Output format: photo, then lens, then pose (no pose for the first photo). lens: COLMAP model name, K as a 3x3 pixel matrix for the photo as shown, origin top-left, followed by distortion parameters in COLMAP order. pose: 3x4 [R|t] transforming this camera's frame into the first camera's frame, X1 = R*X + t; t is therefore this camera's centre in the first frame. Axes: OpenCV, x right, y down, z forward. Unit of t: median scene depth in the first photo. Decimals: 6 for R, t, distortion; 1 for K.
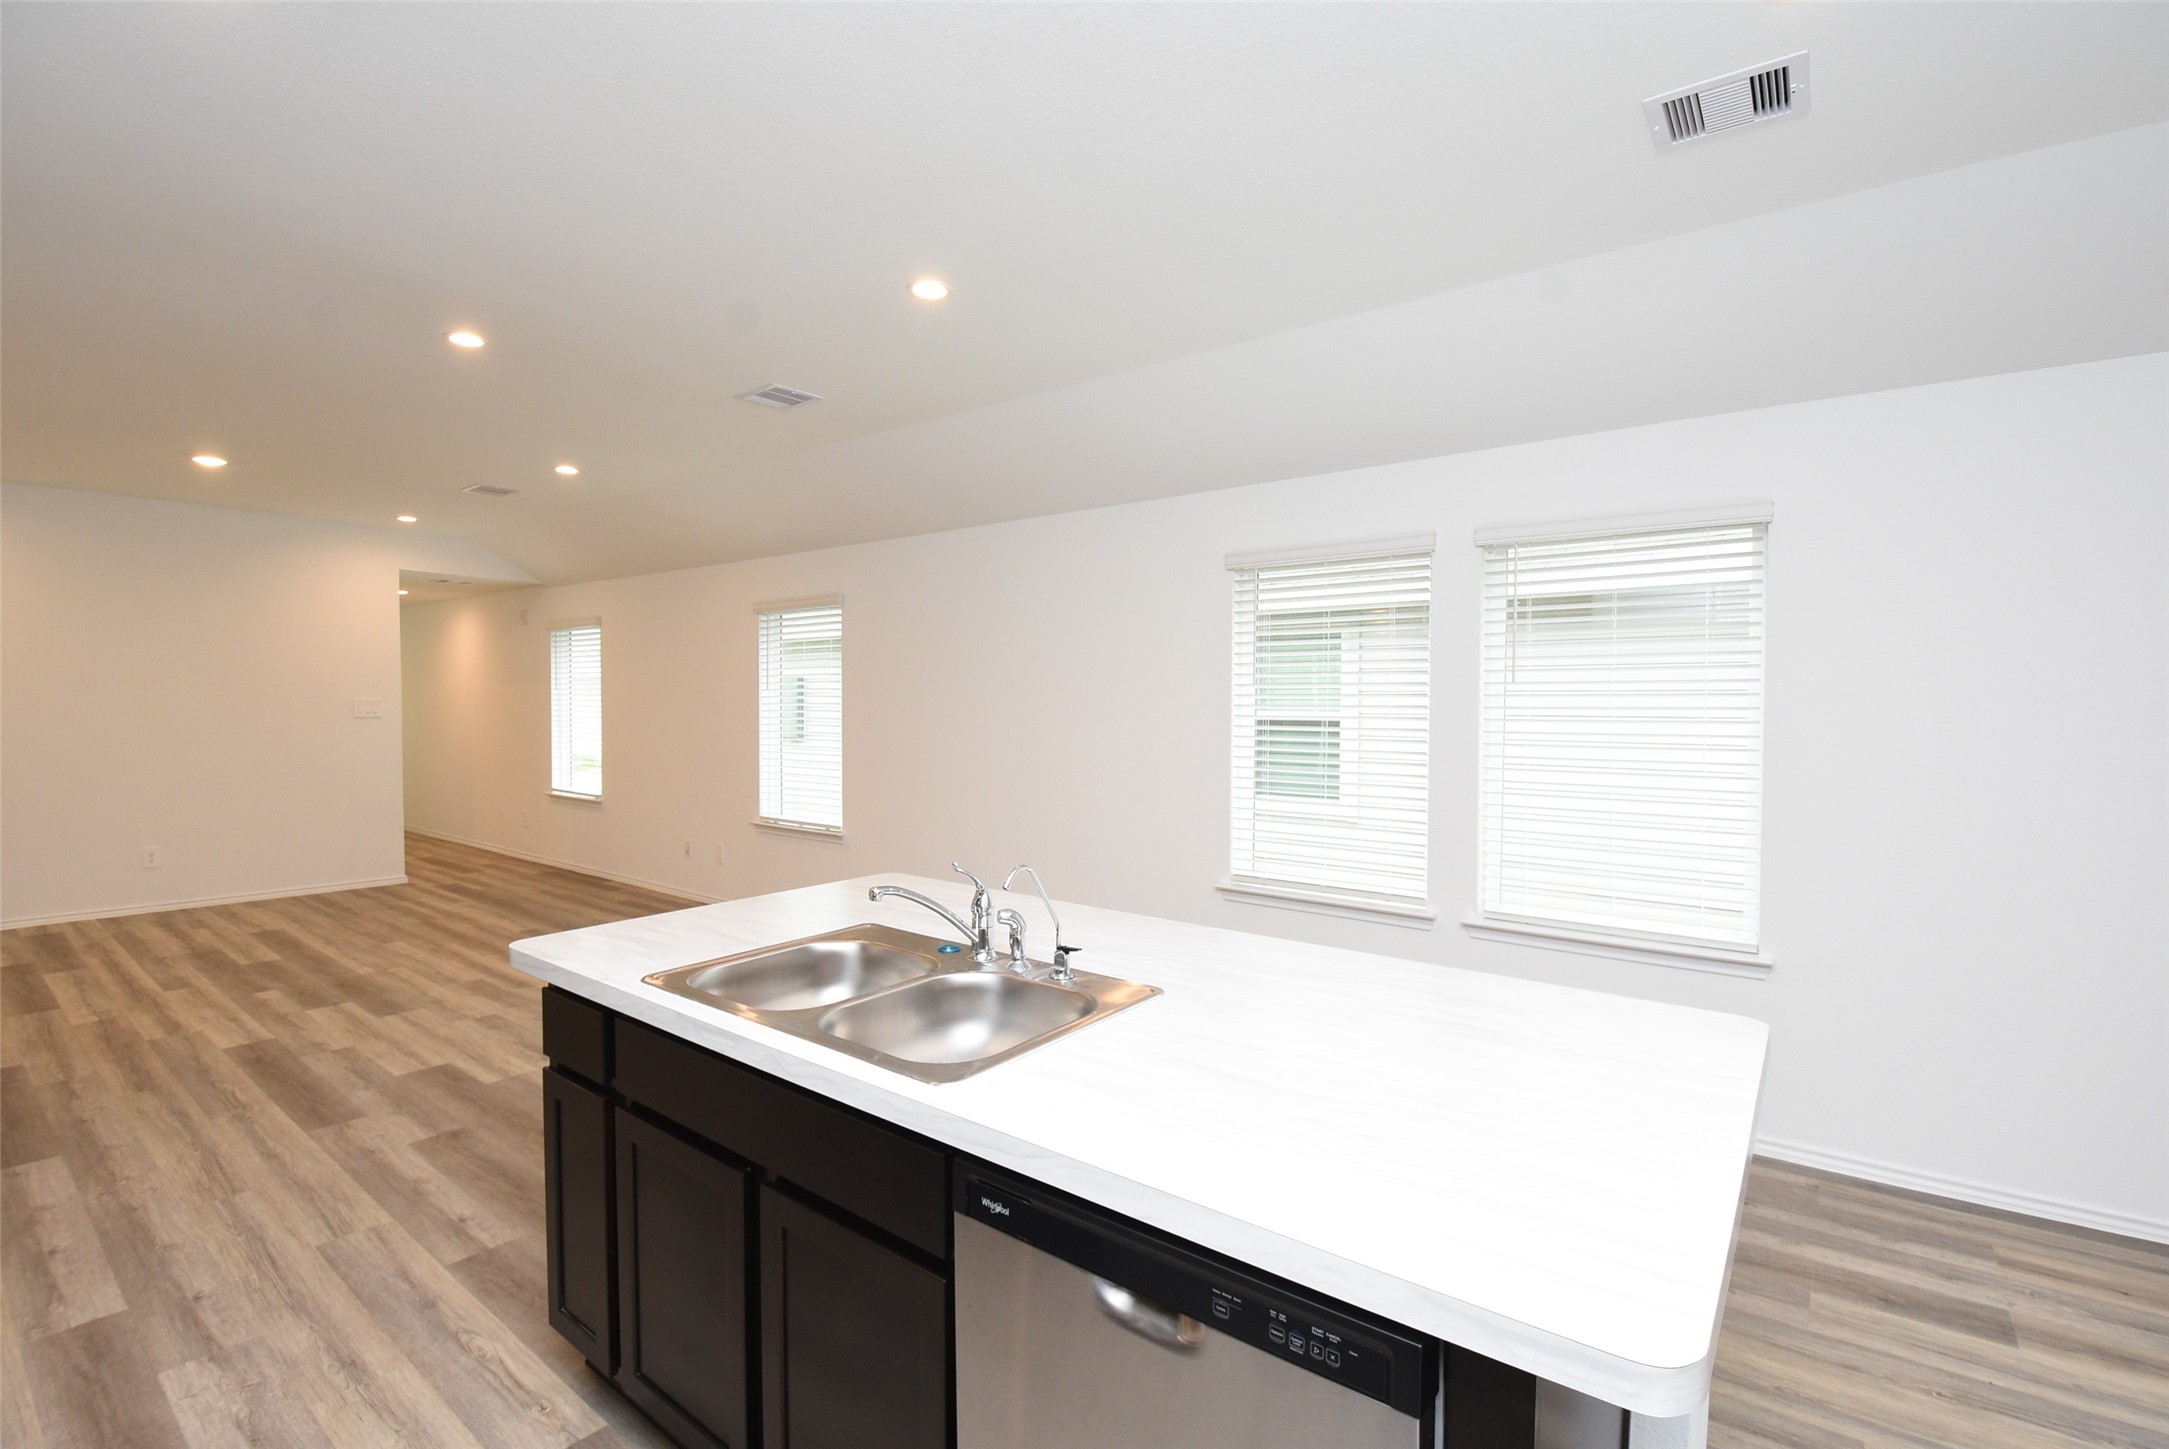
lens RADIAL K [[978.7, 0, 1099.4], [0, 978.7, 713.1], [0, 0, 1]] dist [-0.018896, -0.008996]
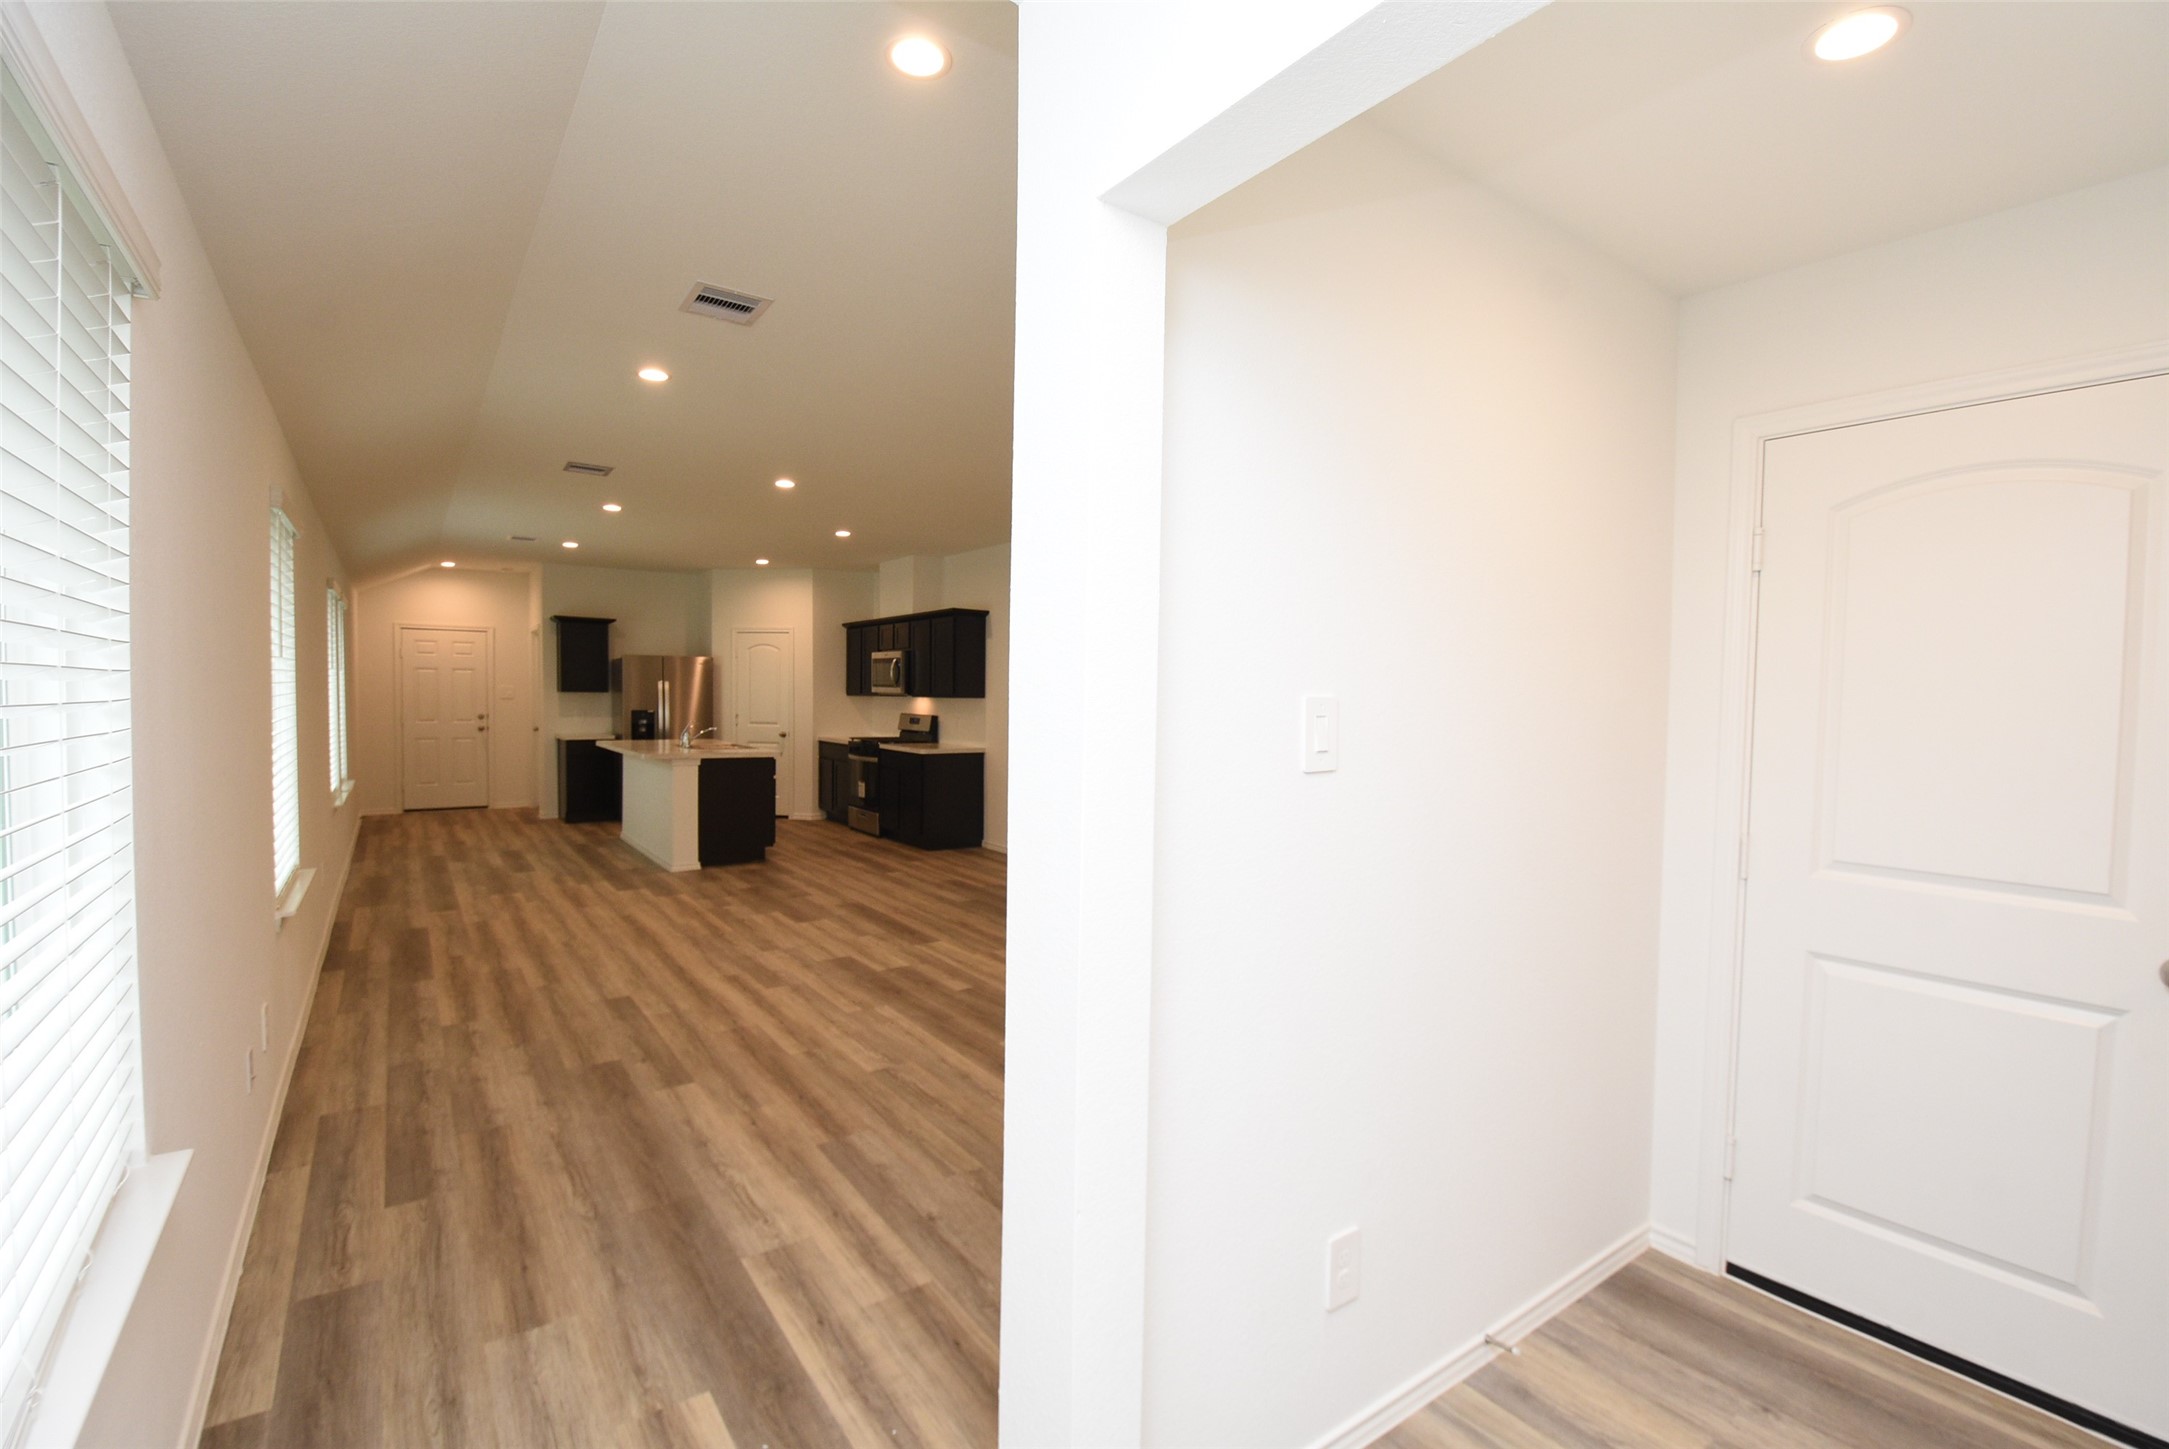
lens RADIAL K [[978.7, 0, 1092.8], [0, 978.7, 725.7], [0, 0, 1]] dist [-0.018896, -0.008996]
pose [[-0.954625, -0.032438, 0.296037, -1.270837], [-0.021771, 0.998992, 0.039259, -0.022742], [-0.297012, 0.031032, -0.954369, 1.888310]]
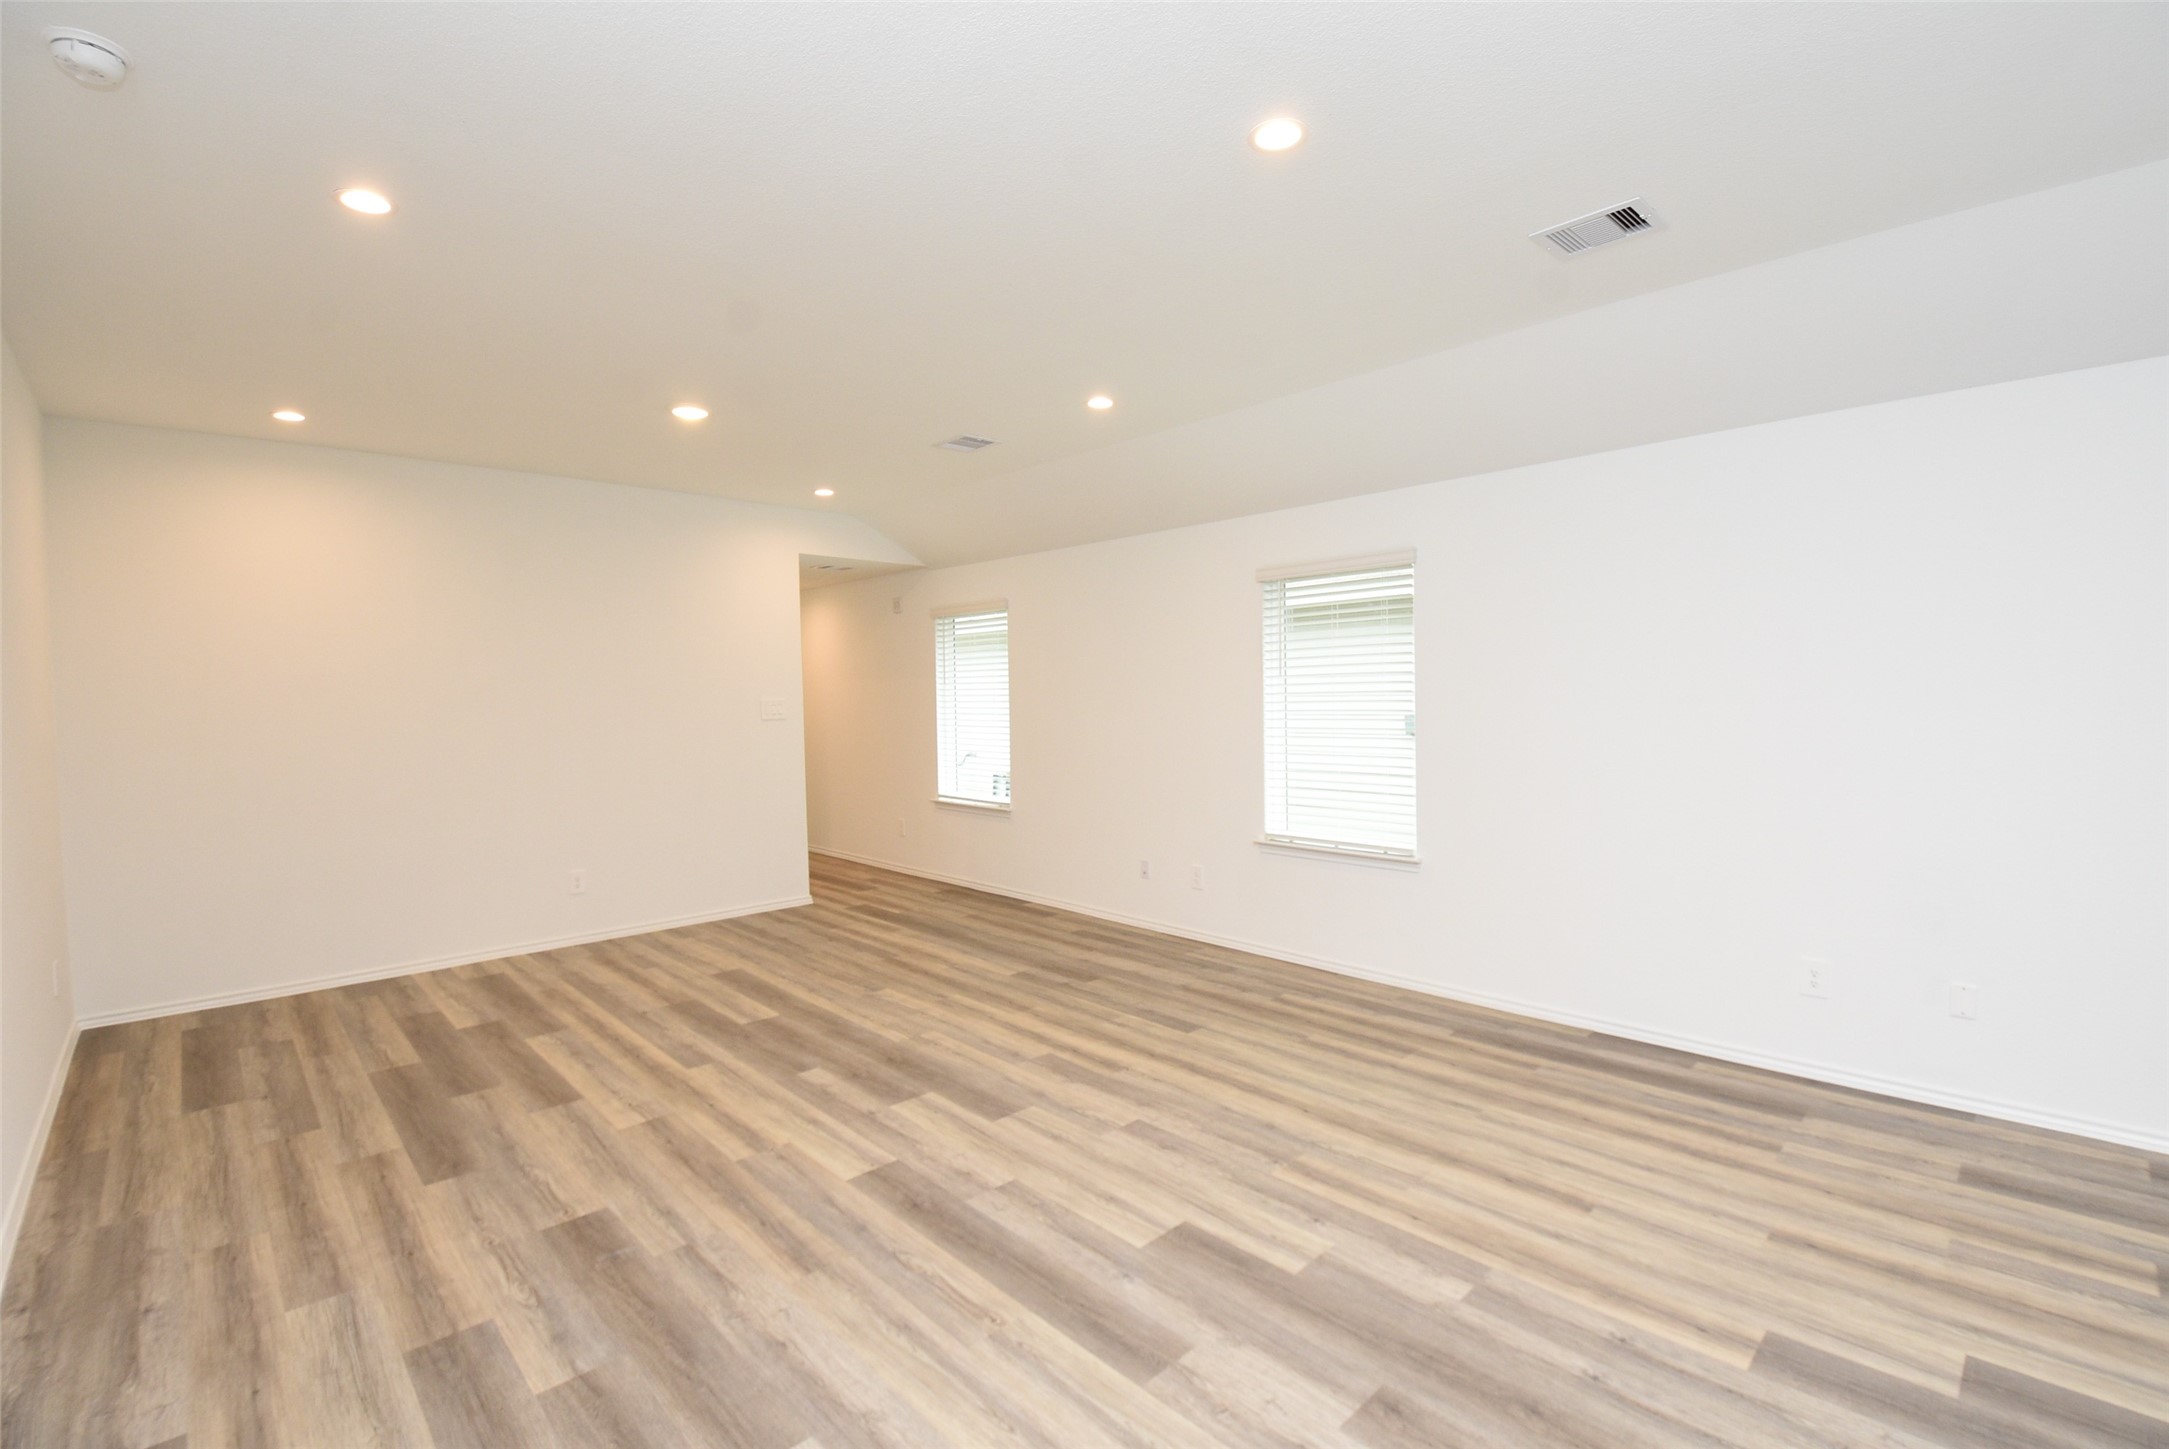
lens RADIAL K [[978.7, 0, 1096.9], [0, 978.7, 724.6], [0, 0, 1]] dist [-0.018896, -0.008996]
pose [[0.986015, -0.019295, -0.165538, -0.490086], [0.023527, 0.999444, 0.023641, -0.009992], [0.164989, -0.027205, 0.985920, 0.246616]]
